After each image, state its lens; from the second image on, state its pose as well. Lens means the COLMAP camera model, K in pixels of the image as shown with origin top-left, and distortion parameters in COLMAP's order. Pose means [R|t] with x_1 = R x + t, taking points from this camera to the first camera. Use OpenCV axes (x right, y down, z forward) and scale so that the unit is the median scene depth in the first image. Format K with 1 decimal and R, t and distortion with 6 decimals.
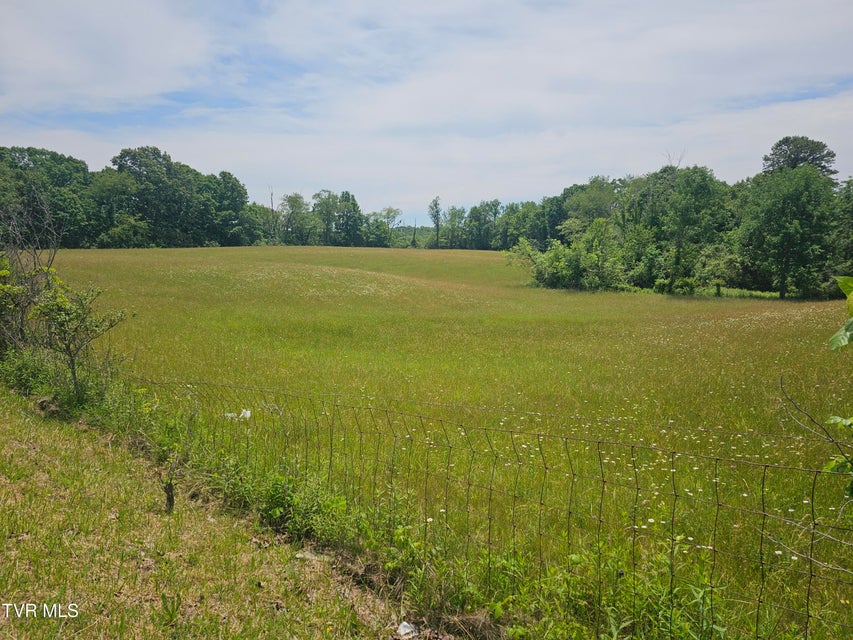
lens RADIAL K [[577.3, 0, 426.5], [0, 577.3, 320.0], [0, 0, 1]] dist [0.053785, -0.059879]
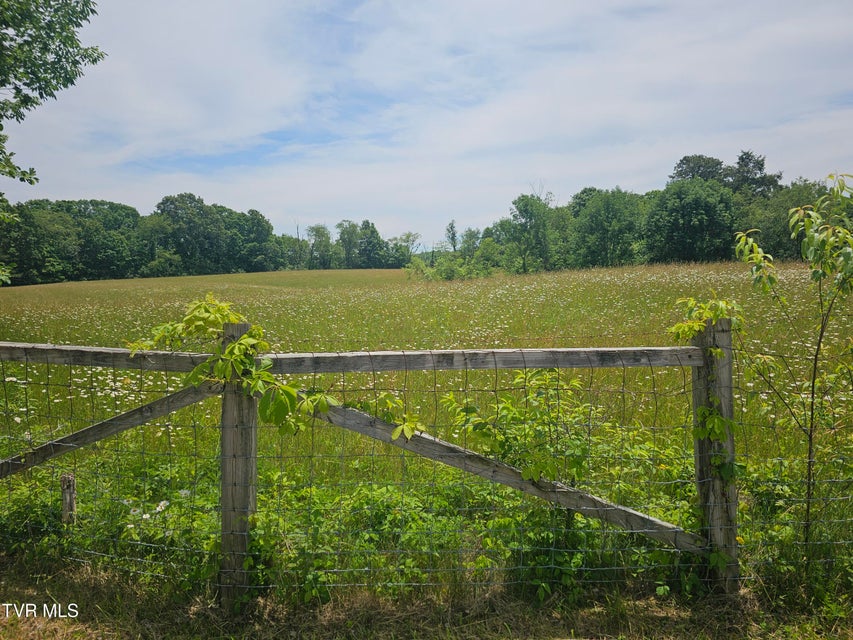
lens RADIAL K [[577.3, 0, 426.5], [0, 577.3, 320.0], [0, 0, 1]] dist [0.053785, -0.059879]
pose [[0.988105, -0.023786, -0.151930, 0.286419], [0.018382, 0.999151, -0.036876, 0.028013], [0.152678, 0.033645, 0.987703, -0.156615]]
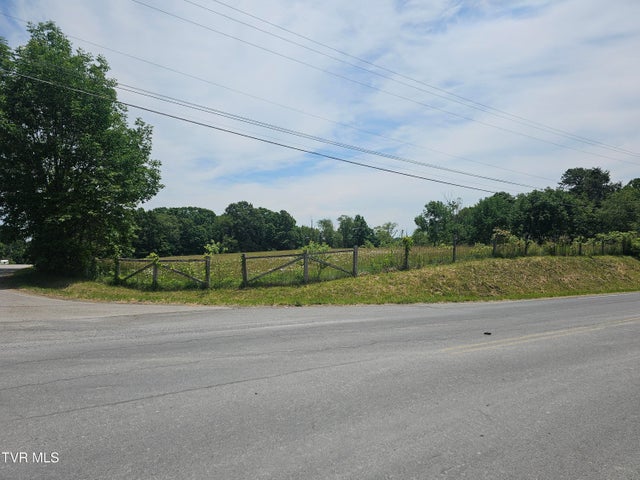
lens RADIAL K [[433.1, 0, 320.0], [0, 433.1, 240.0], [0, 0, 1]] dist [0.053785, -0.059879]
pose [[0.926679, -0.044139, -0.373254, 0.434810], [-0.010785, 0.989549, -0.143794, 0.050212], [0.375700, 0.137276, 0.916518, -0.301376]]
